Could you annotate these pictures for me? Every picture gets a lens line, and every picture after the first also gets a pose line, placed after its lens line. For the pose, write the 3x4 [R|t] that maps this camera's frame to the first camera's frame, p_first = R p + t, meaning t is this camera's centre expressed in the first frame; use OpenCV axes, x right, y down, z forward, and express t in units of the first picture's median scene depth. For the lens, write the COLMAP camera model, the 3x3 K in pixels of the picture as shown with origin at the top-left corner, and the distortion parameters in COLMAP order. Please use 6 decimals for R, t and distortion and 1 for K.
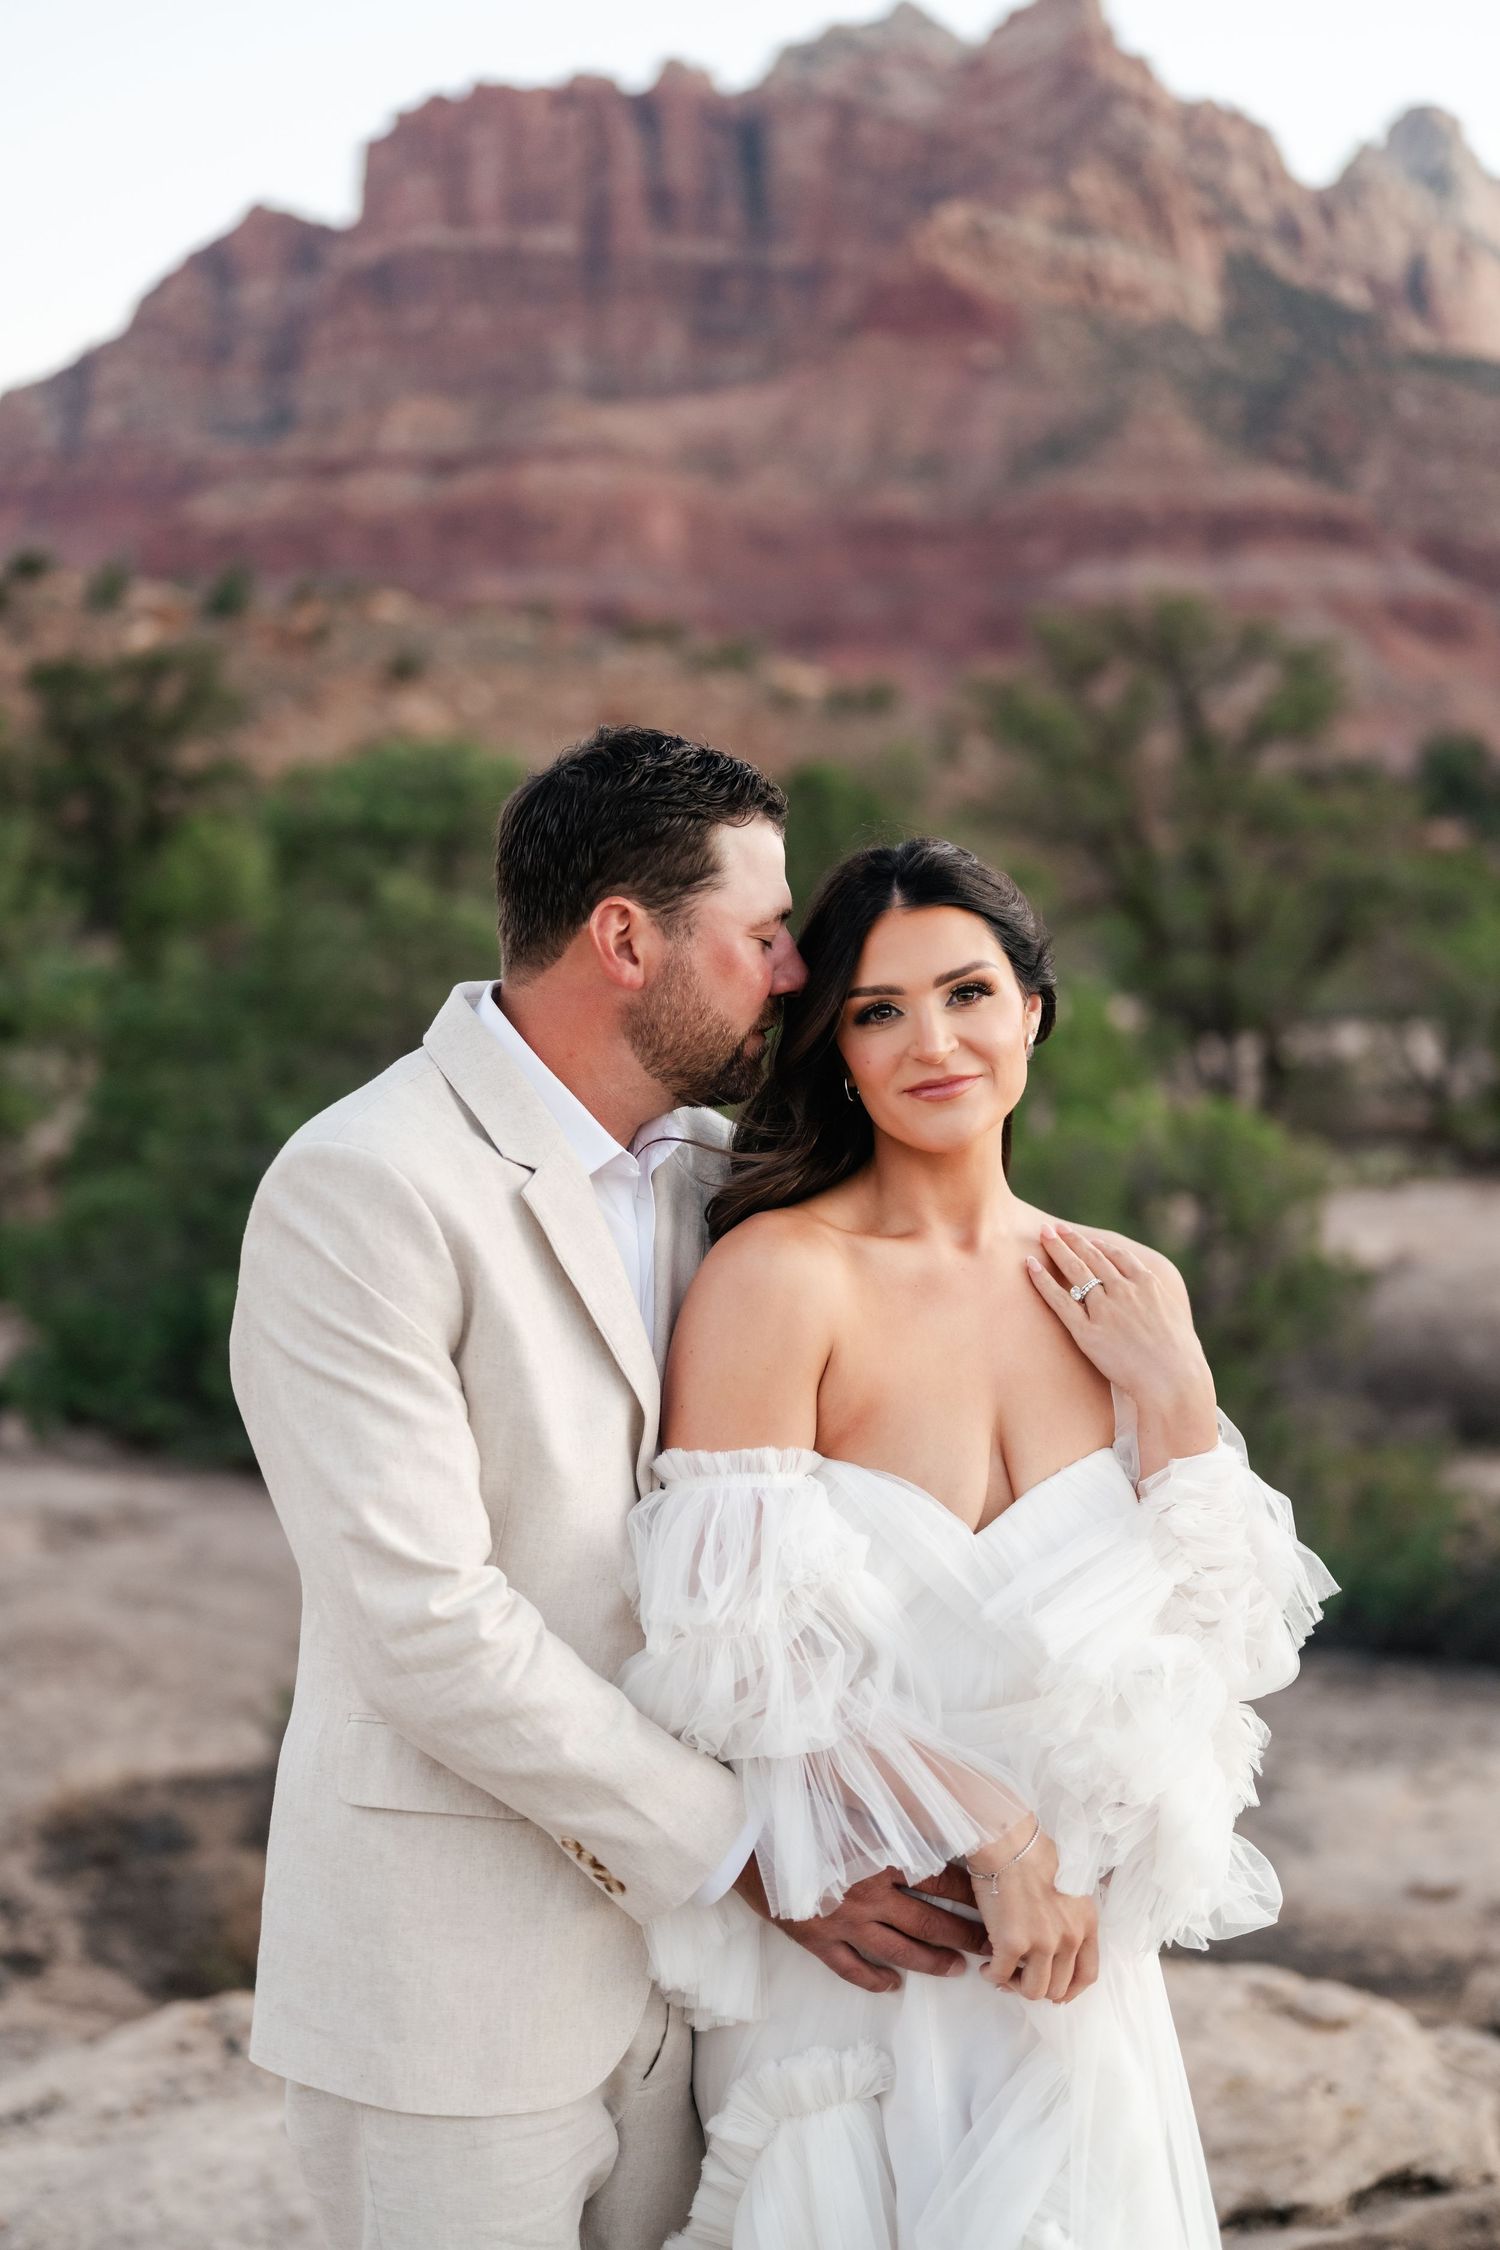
lens RADIAL K [[2937.9, 0, 810.5], [0, 2937.9, 1074.3], [0, 0, 1]] dist [0.007187, 0.008127]
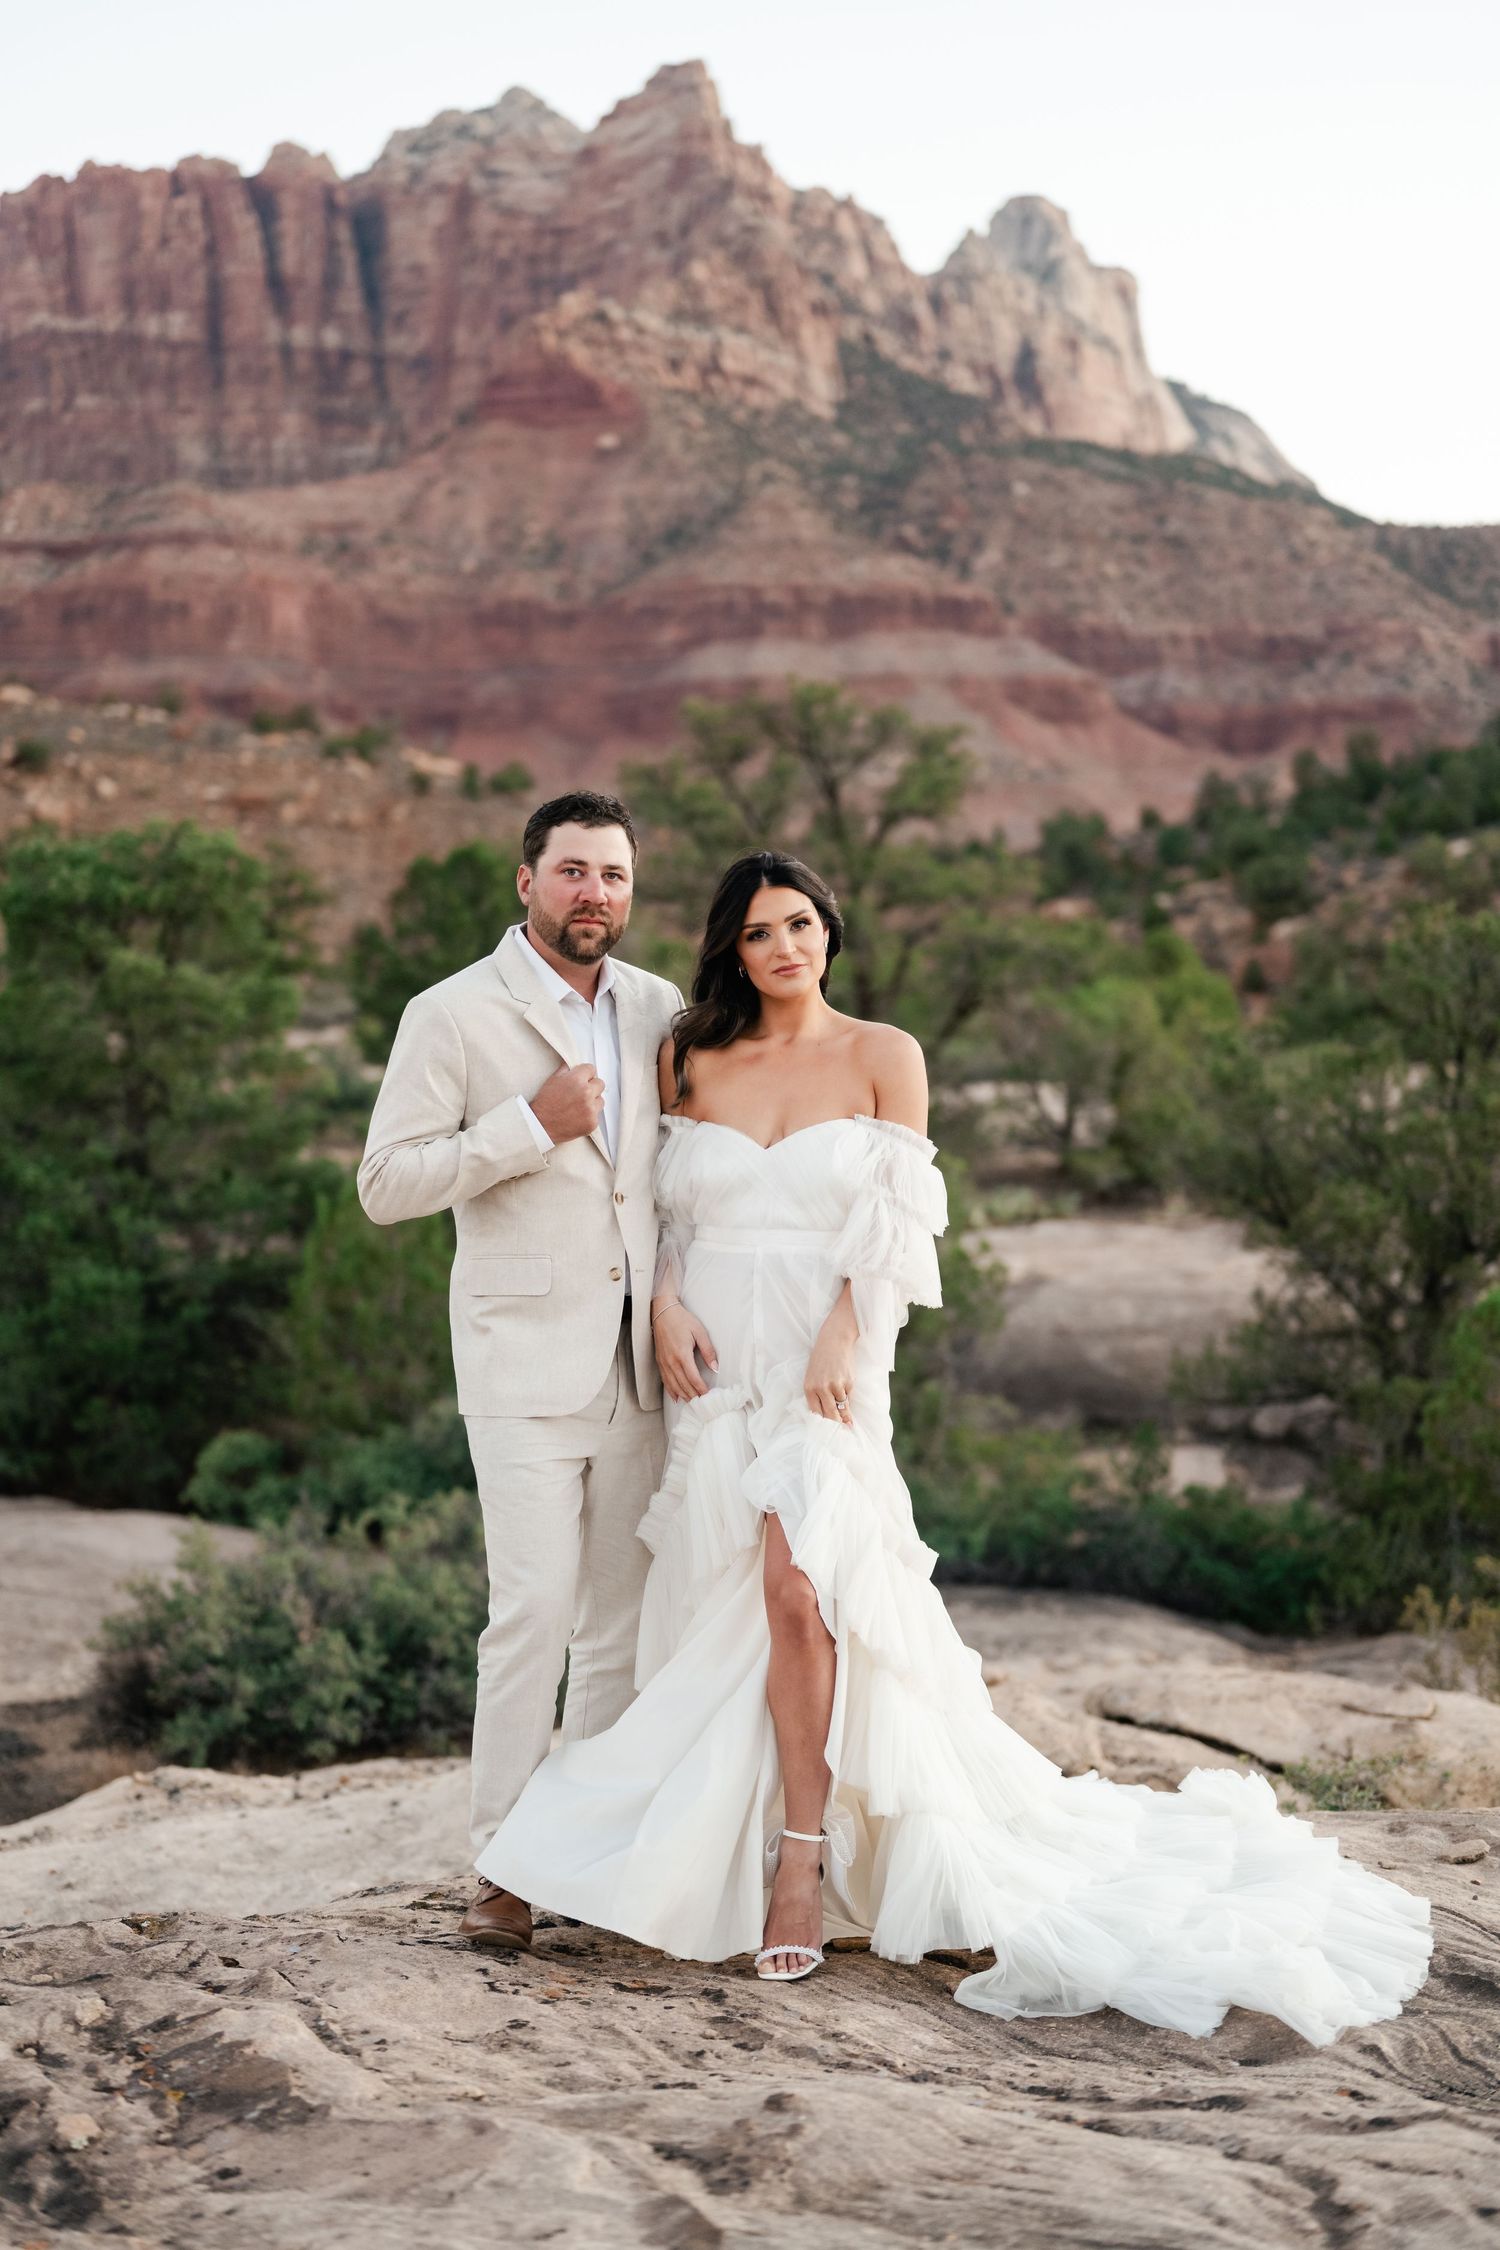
lens RADIAL K [[3247.8, 0, 750.0], [0, 3247.8, 1125.0], [0, 0, 1]] dist [0.024713, -0.076162]
pose [[0.993674, -0.022420, 0.110038, -0.020043], [0.024802, 0.999486, -0.020325, 0.013459], [-0.109526, 0.022926, 0.993719, -0.107963]]
